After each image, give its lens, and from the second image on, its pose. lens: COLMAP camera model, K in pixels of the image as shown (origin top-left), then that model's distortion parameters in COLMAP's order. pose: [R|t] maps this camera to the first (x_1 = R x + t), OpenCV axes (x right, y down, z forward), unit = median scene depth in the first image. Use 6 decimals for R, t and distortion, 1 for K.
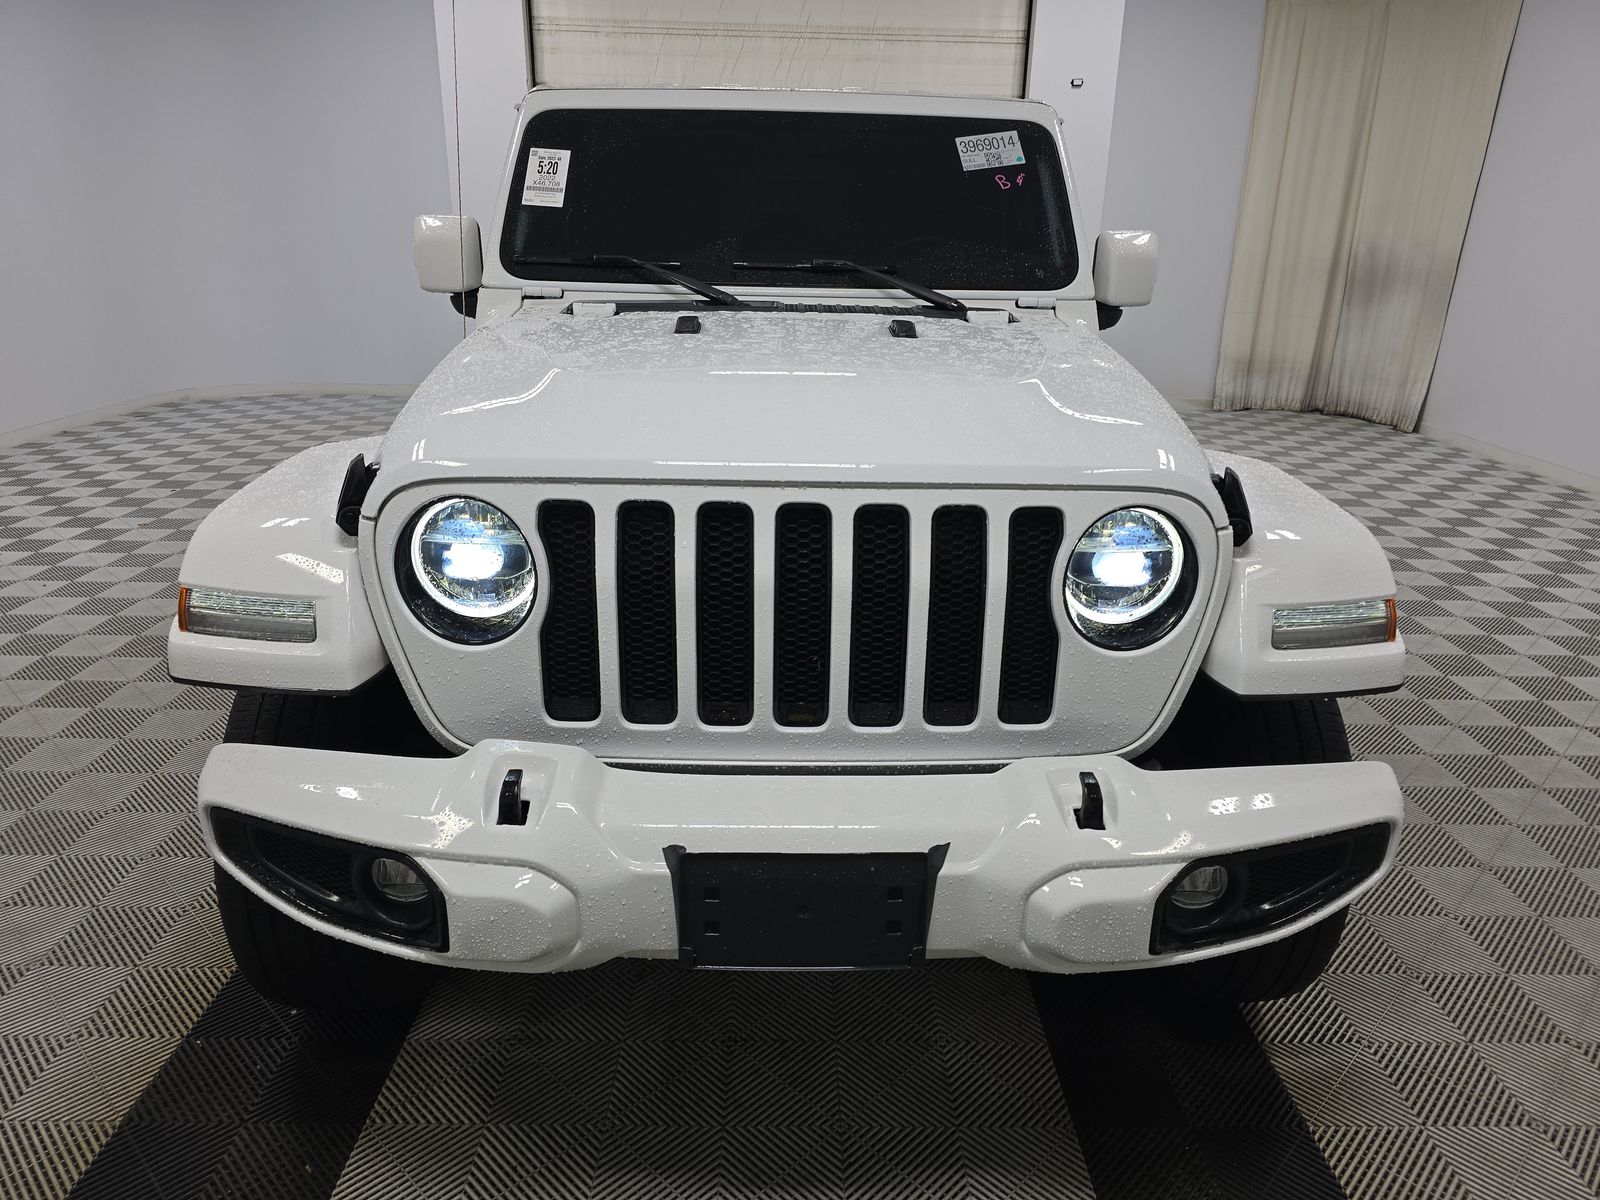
lens RADIAL K [[1074.9, 0, 800.0], [0, 1074.9, 600.0], [0, 0, 1]] dist [0.037297, -0.000116]
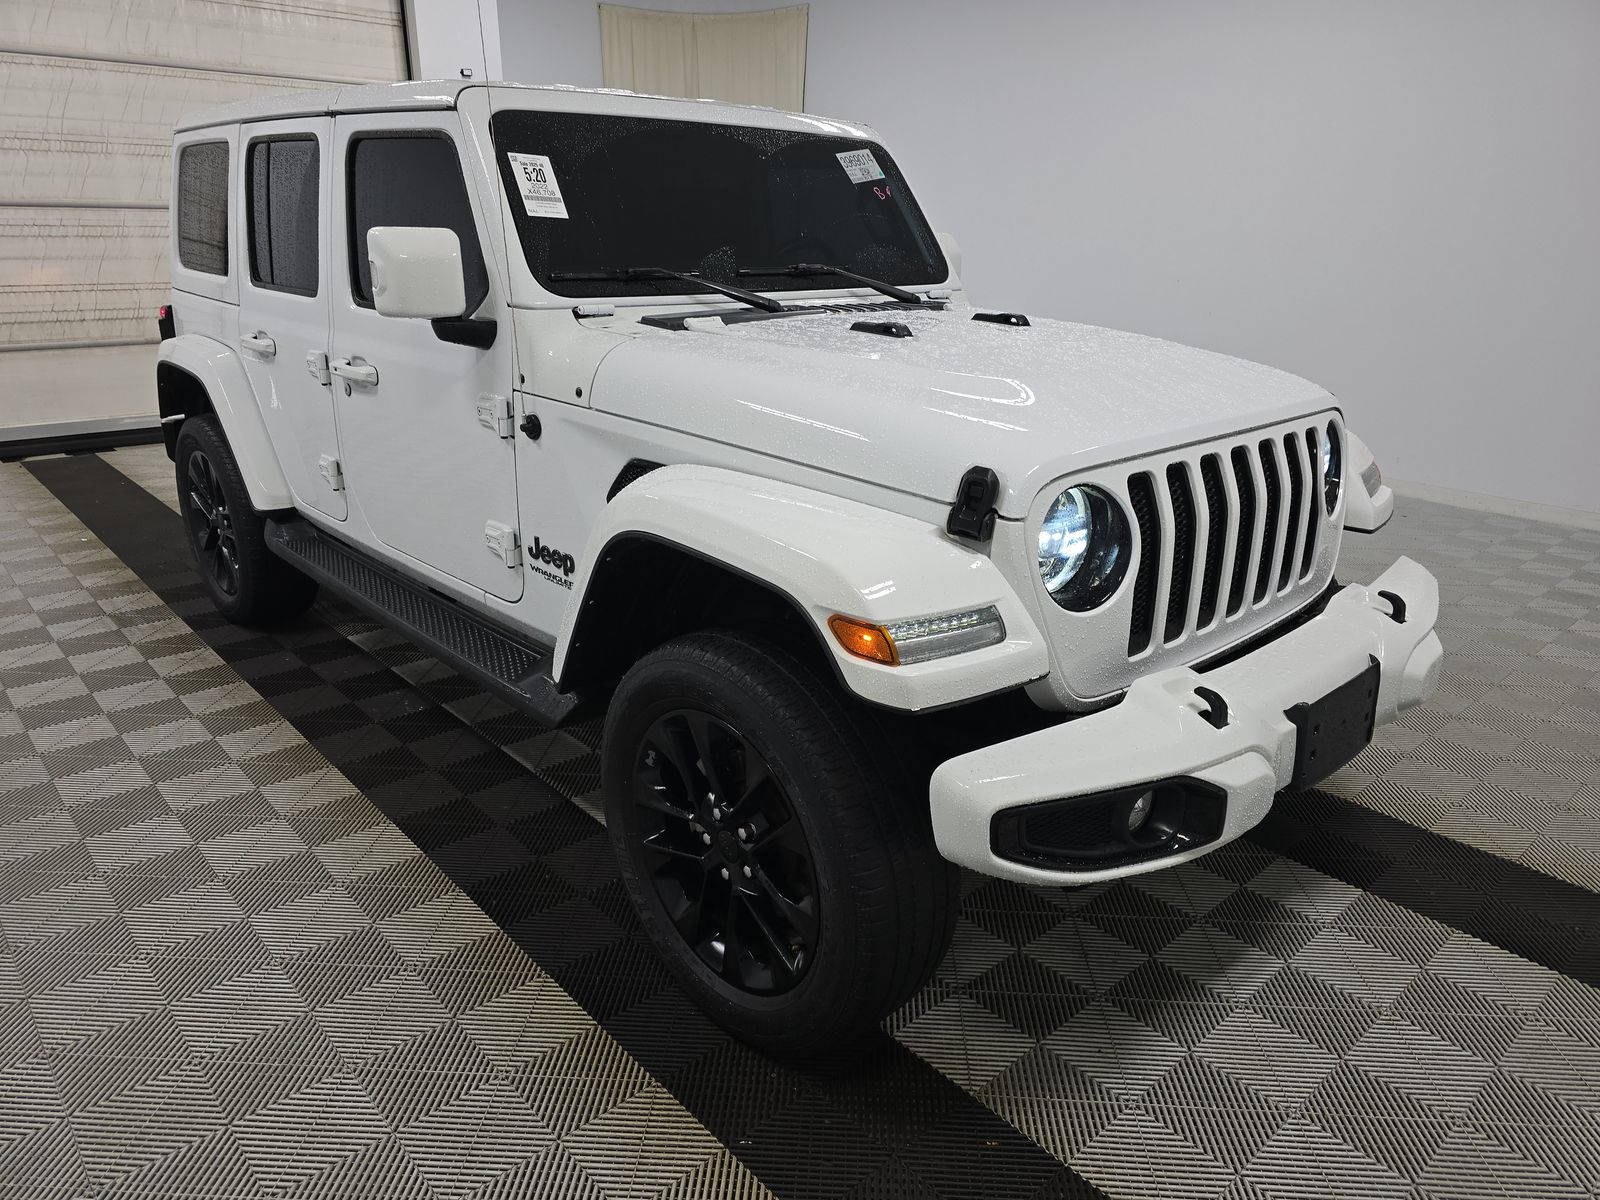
lens RADIAL K [[1074.9, 0, 800.0], [0, 1074.9, 600.0], [0, 0, 1]] dist [0.037297, -0.000116]
pose [[0.758525, -0.227123, 0.610783, -0.716793], [0.218081, 0.971725, 0.090509, -0.081588], [-0.614069, 0.064547, 0.786608, 0.157323]]
